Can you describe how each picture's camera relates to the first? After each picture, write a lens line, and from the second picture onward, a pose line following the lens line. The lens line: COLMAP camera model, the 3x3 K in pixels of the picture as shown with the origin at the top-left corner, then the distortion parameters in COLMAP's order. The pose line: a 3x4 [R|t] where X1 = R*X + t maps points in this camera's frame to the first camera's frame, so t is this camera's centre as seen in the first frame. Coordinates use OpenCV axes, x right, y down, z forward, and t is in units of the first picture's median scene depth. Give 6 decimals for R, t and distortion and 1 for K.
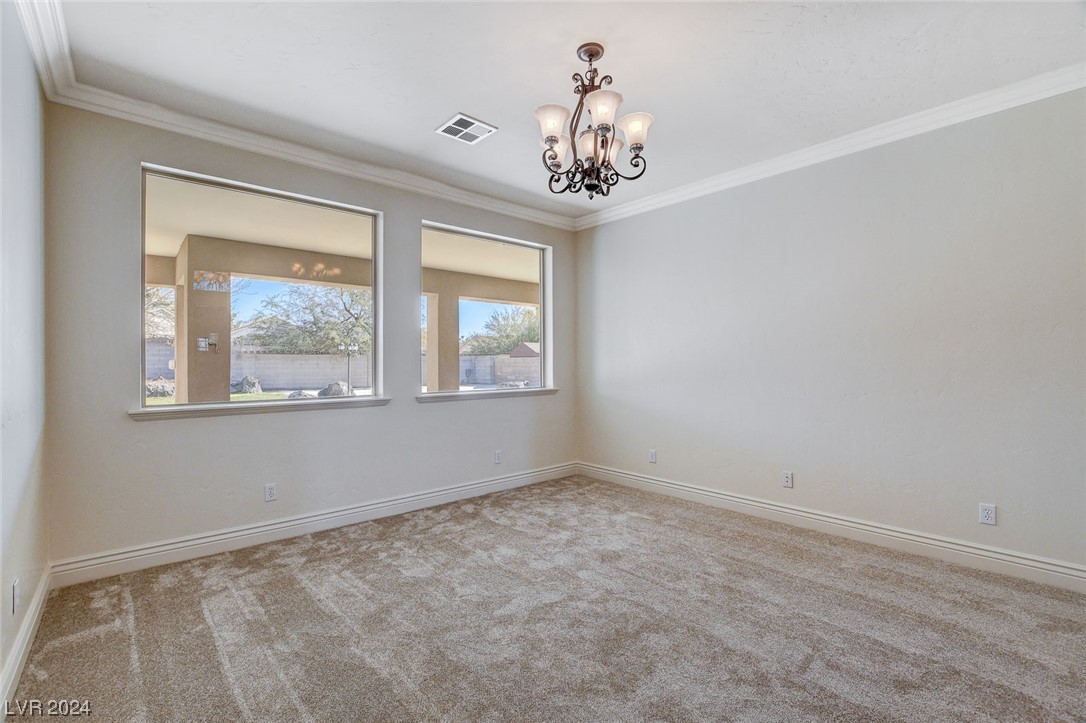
lens RADIAL K [[480.4, 0, 536.9], [0, 480.4, 363.4], [0, 0, 1]] dist [-0.026247, 0.005106]
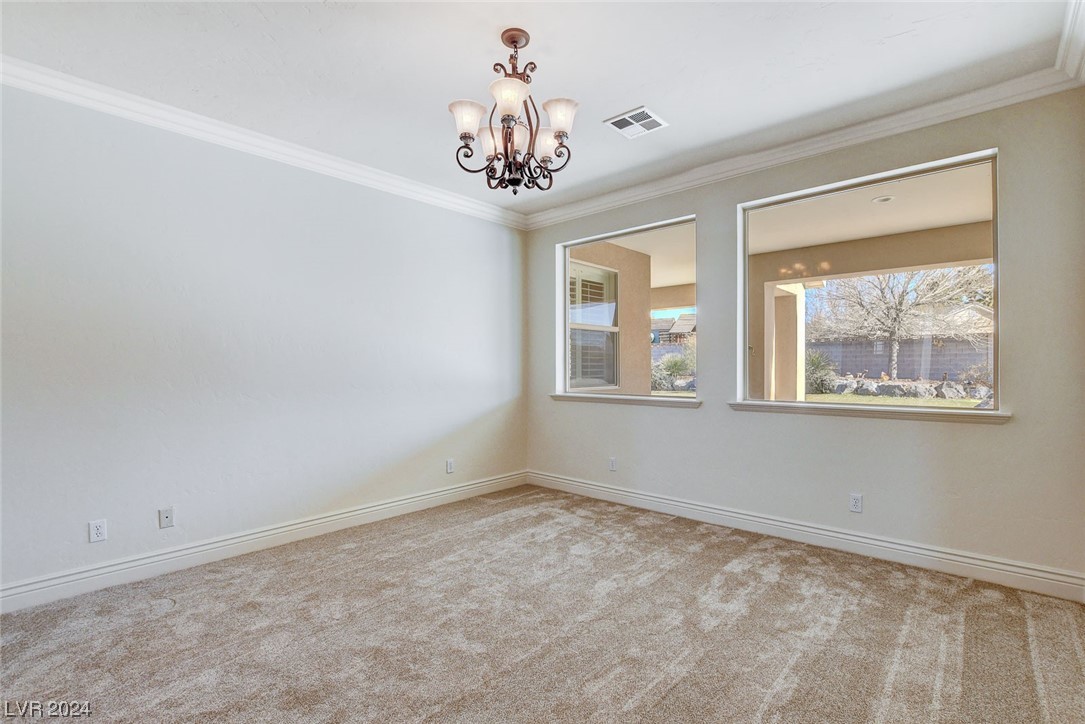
lens RADIAL K [[480.0, 0, 537.4], [0, 480.0, 364.0], [0, 0, 1]] dist [-0.026247, 0.005106]
pose [[0.116019, -0.001016, -0.993246, 0.629125], [0.002000, 0.999998, -0.000789, -0.003431], [0.993245, -0.001895, 0.116021, 0.553958]]
